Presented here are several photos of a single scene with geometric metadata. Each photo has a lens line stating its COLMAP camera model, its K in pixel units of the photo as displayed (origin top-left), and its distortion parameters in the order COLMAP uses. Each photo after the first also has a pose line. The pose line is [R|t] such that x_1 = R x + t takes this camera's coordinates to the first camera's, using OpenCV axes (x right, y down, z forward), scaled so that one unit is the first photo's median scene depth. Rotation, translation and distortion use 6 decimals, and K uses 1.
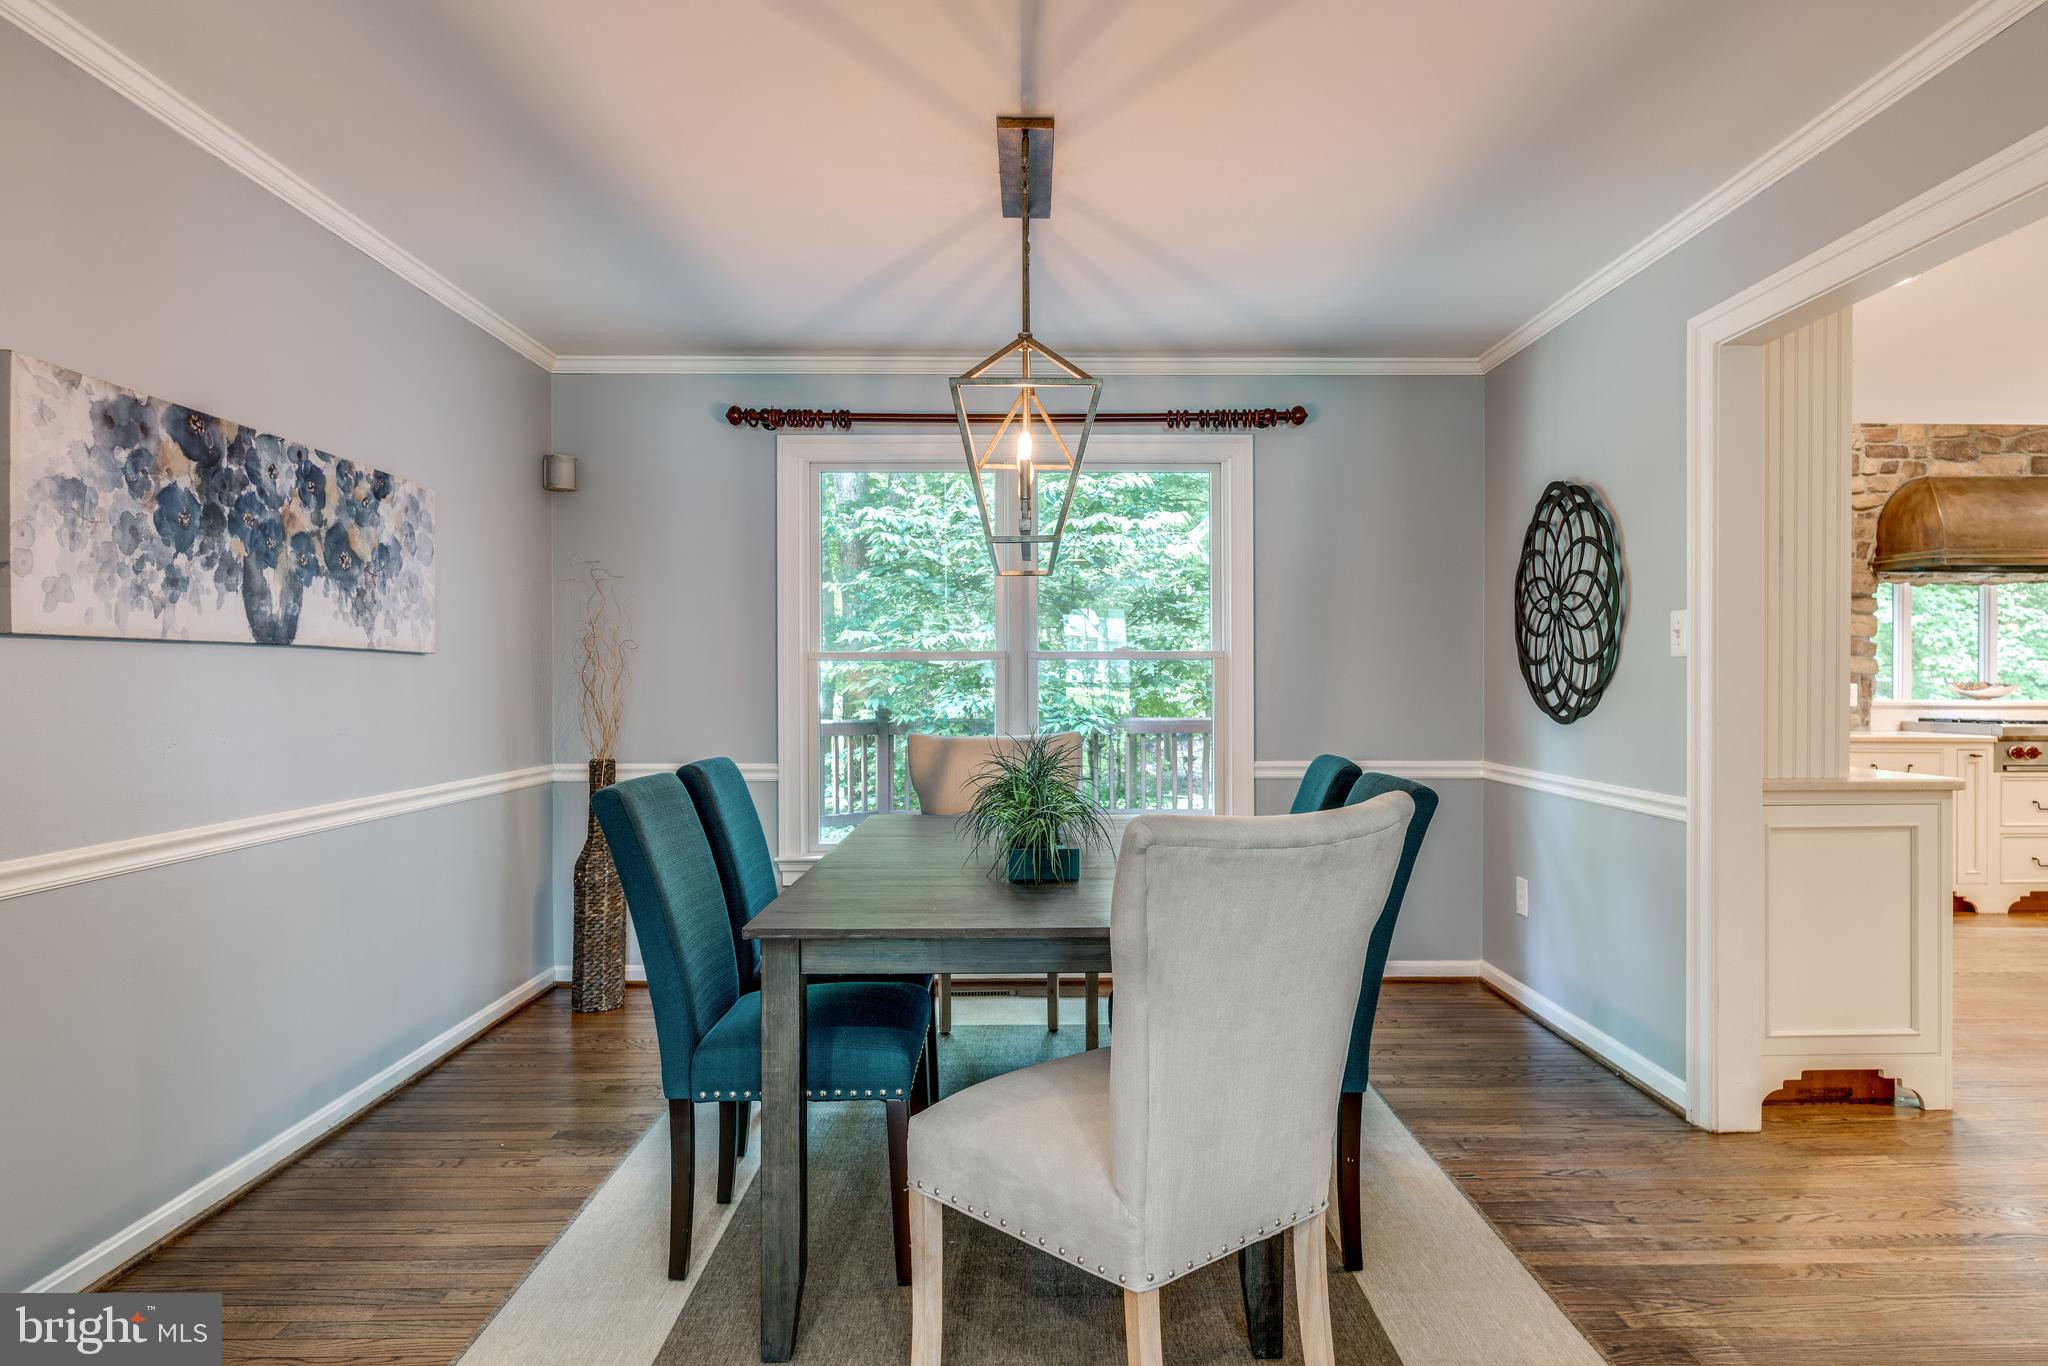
lens RADIAL K [[1162.9, 0, 1034.6], [0, 1162.9, 688.1], [0, 0, 1]] dist [-0.001916, -0.001322]
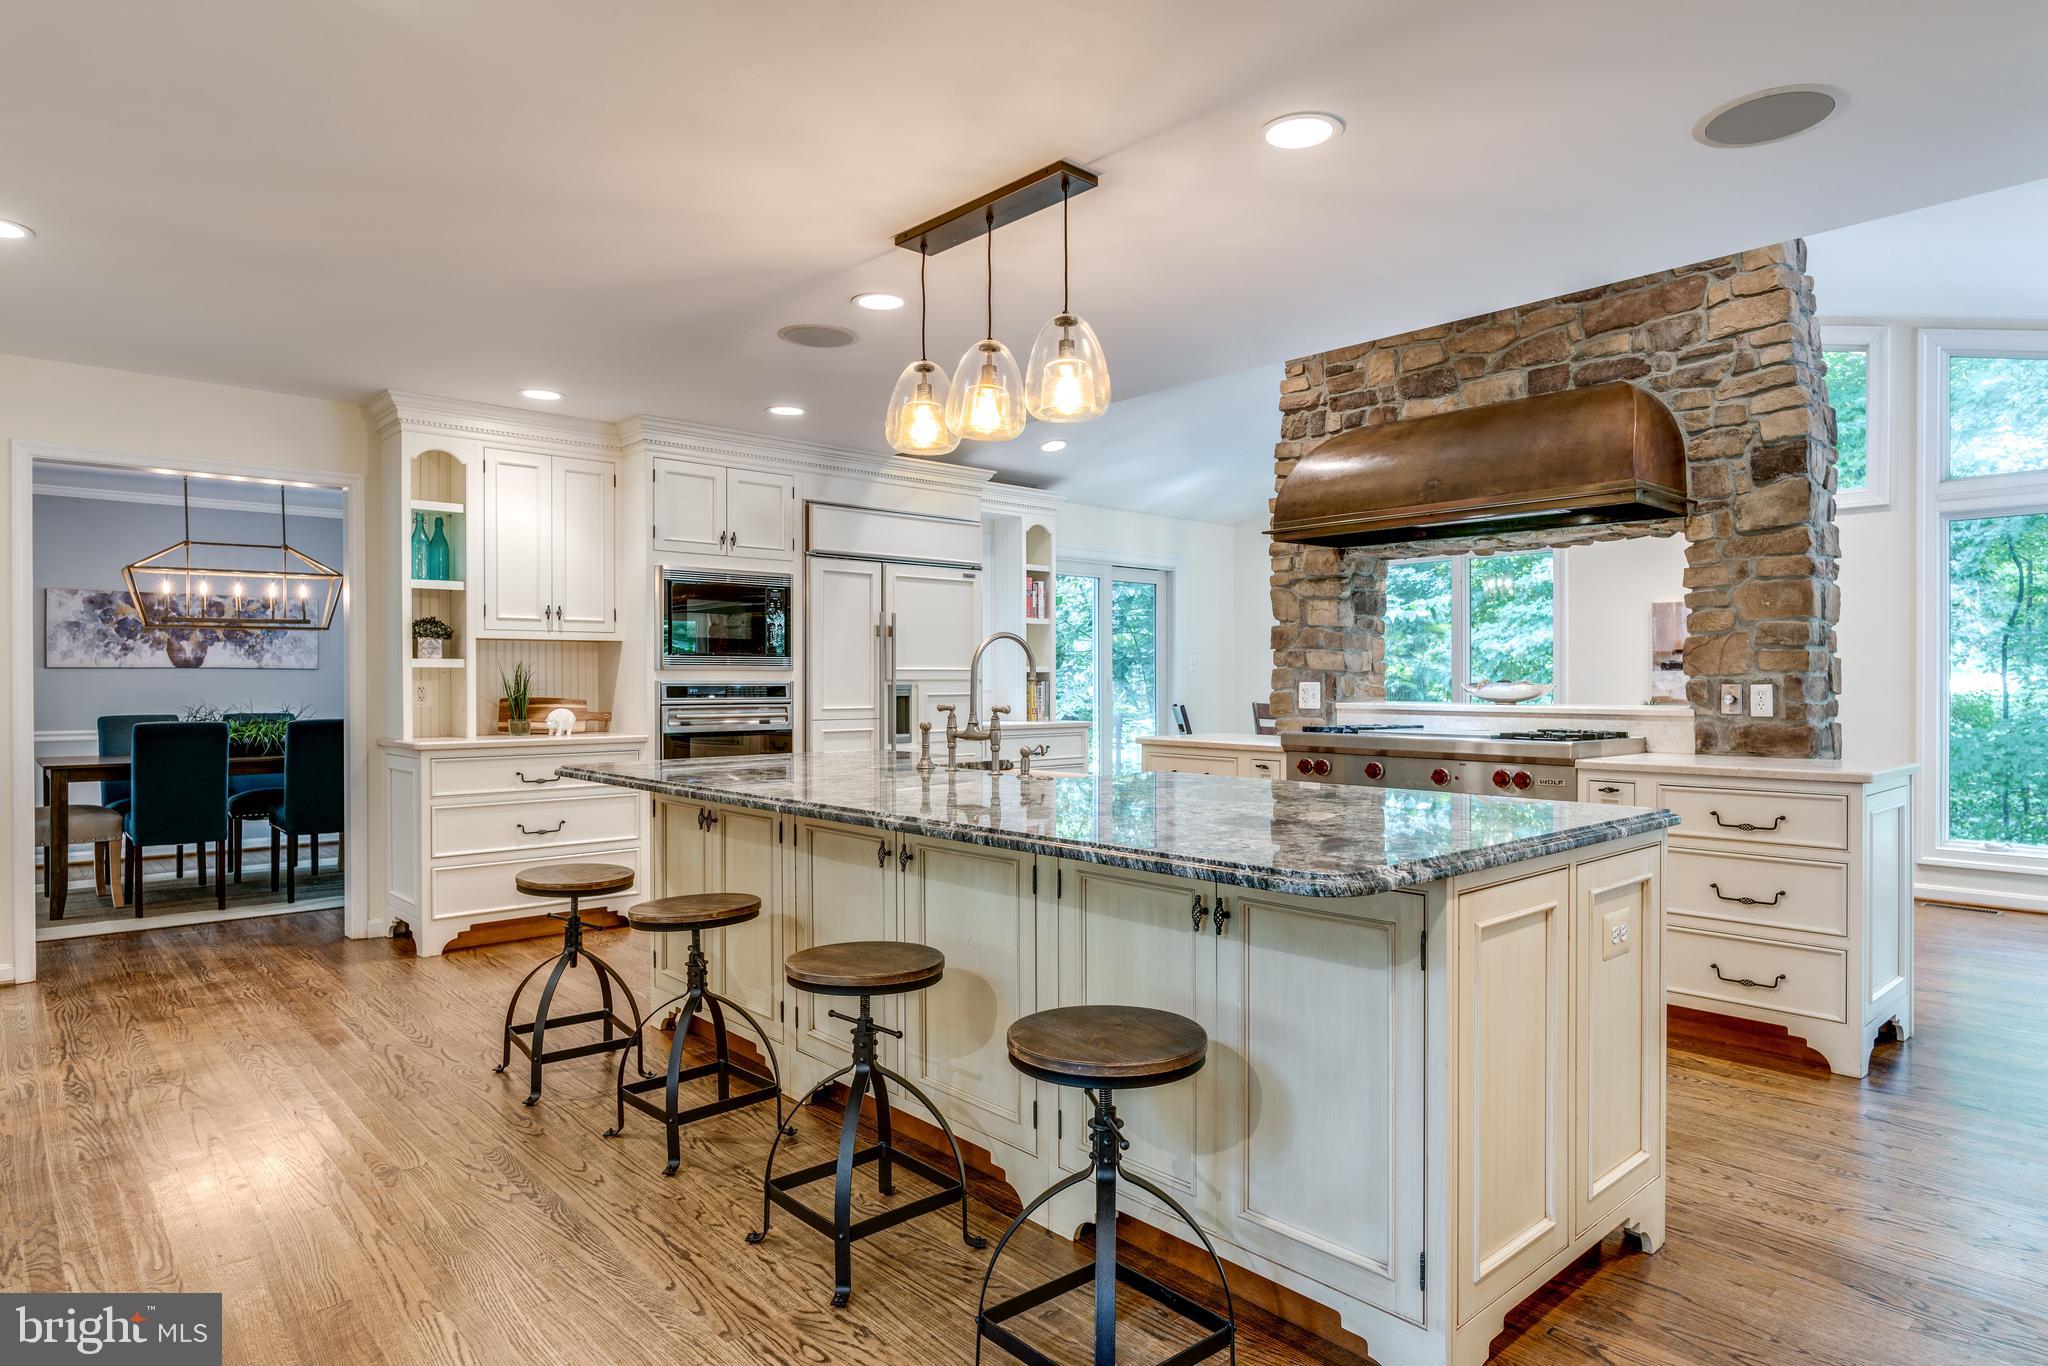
lens RADIAL K [[1184.6, 0, 1043.3], [0, 1184.6, 686.7], [0, 0, 1]] dist [-0.006727, 0.000532]
pose [[0.663930, 0.003217, -0.747788, 1.219886], [-0.003123, 0.999994, 0.001529, -0.001154], [0.747788, 0.001320, 0.663936, 0.277663]]
